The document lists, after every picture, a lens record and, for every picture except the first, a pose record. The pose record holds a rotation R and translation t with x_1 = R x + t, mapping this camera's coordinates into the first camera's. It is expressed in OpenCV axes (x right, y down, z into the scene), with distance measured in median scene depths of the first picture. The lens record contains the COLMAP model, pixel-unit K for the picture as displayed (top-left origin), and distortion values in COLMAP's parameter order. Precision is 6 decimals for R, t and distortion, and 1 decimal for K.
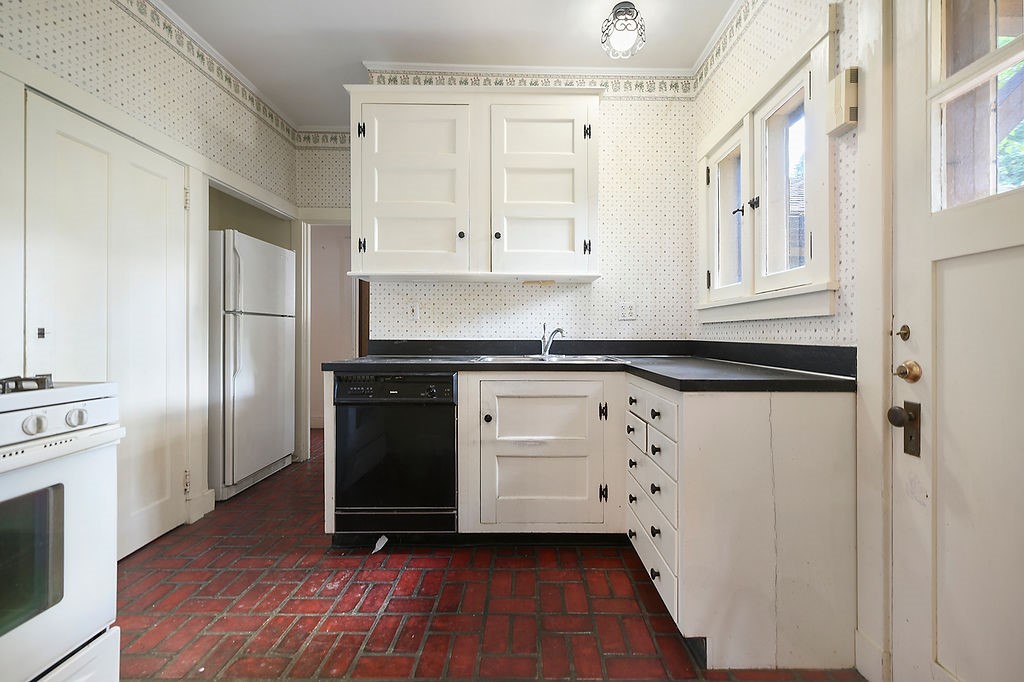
lens RADIAL K [[435.7, 0, 511.9], [0, 435.7, 332.2], [0, 0, 1]] dist [-0.000104, 0.000067]
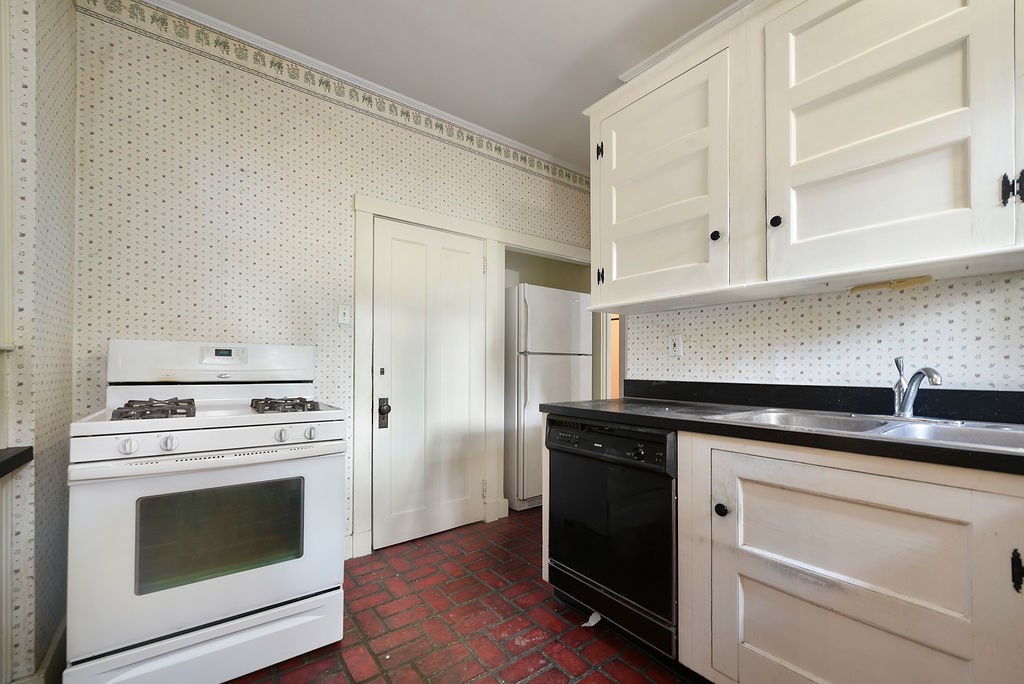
lens RADIAL K [[395.7, 0, 464.1], [0, 395.7, 363.4], [0, 0, 1]] dist [-0.002078, -0.000424]
pose [[0.591969, -0.007510, -0.805925, 0.158558], [-0.000315, 0.999954, -0.009549, -0.009417], [0.805960, 0.005907, 0.591940, 0.293406]]
